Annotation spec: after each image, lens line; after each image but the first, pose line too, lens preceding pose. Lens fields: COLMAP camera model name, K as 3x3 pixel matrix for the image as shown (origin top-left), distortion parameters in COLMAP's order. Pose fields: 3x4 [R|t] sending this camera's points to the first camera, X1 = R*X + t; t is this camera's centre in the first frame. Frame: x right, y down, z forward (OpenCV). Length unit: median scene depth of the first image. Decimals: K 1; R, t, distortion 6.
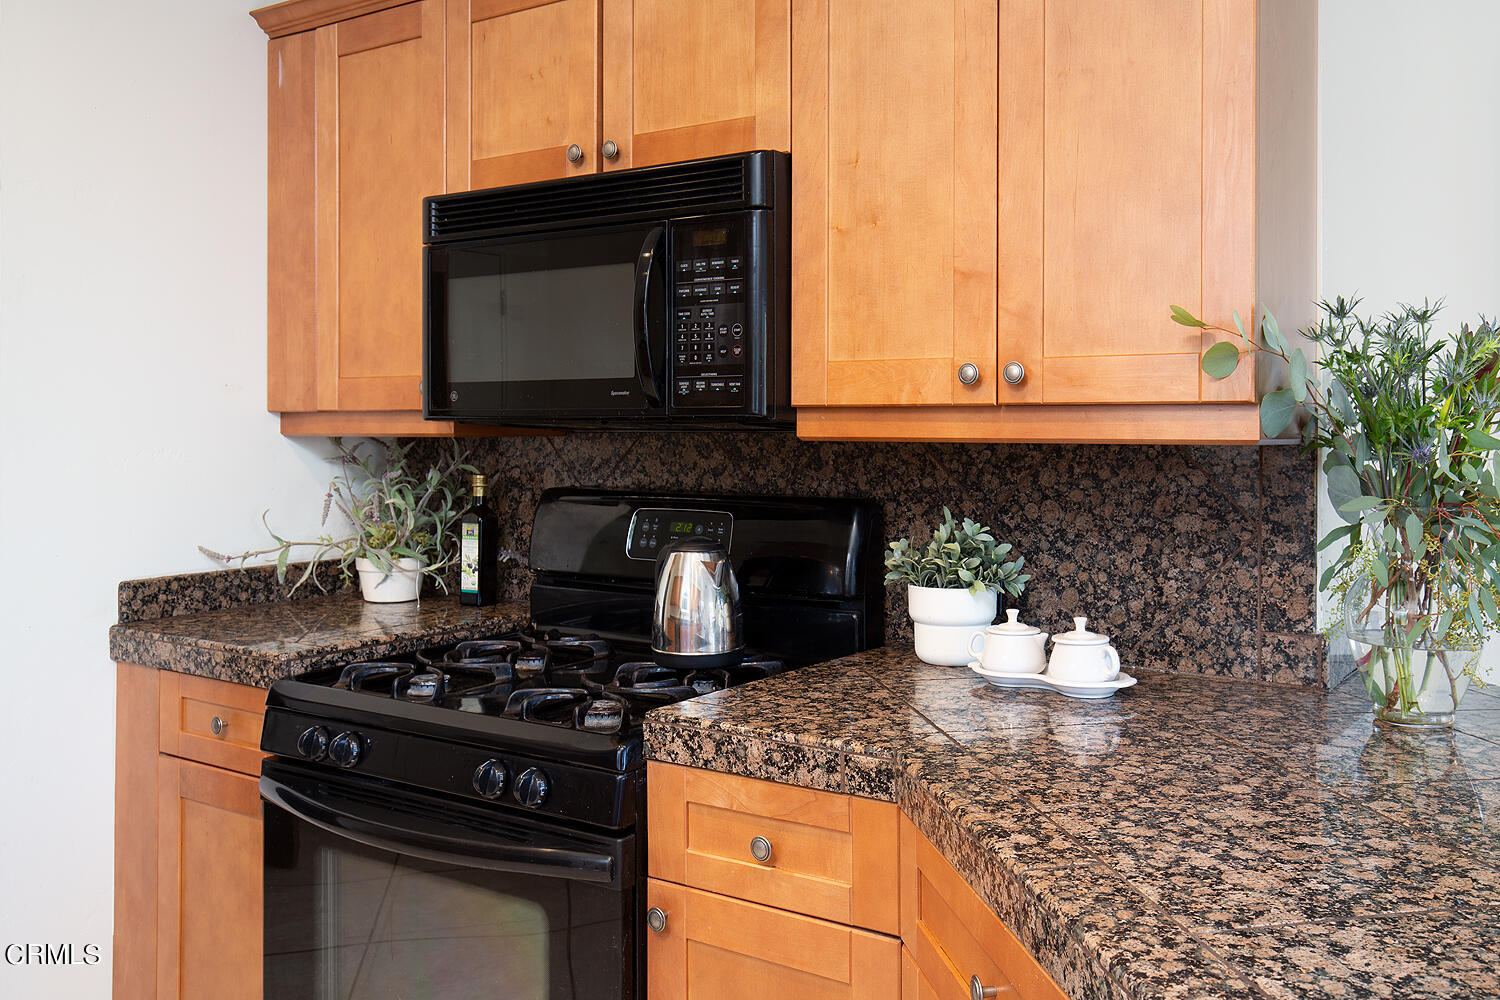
lens RADIAL K [[1170.8, 0, 740.3], [0, 1170.8, 448.6], [0, 0, 1]] dist [0.002300, -0.000188]
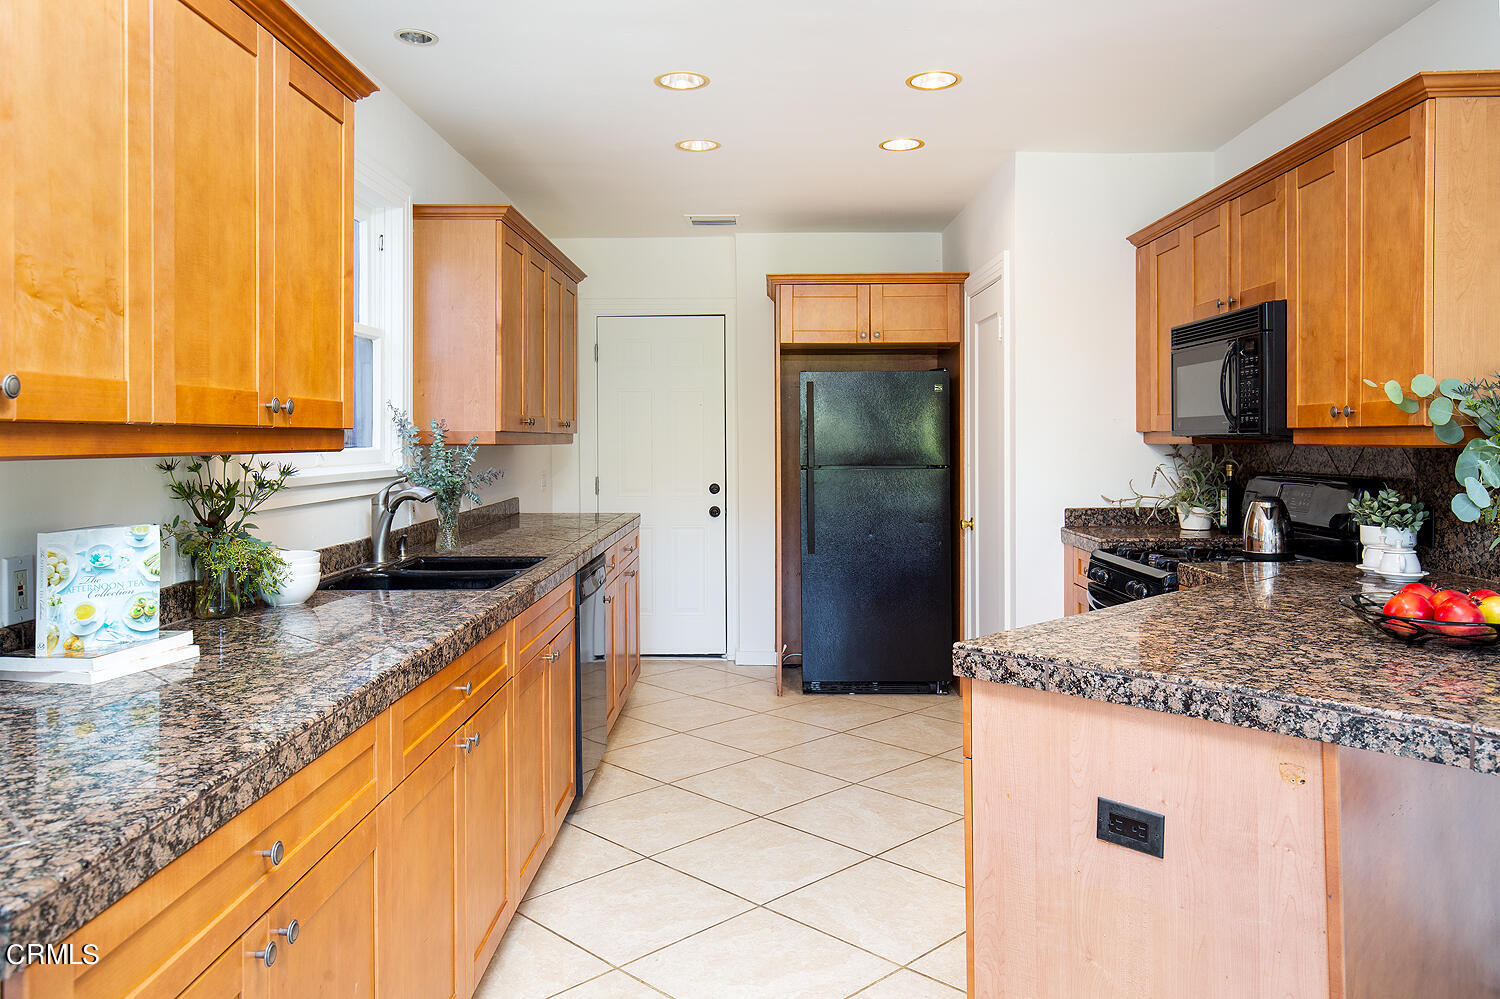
lens RADIAL K [[1083.6, 0, 747.7], [0, 1083.6, 442.5], [0, 0, 1]] dist [0.009991, 0.001965]
pose [[0.498835, -0.003731, -0.866689, 0.972442], [-0.004452, 0.999967, -0.006867, 0.003127], [0.866686, 0.007284, 0.498802, -0.576988]]
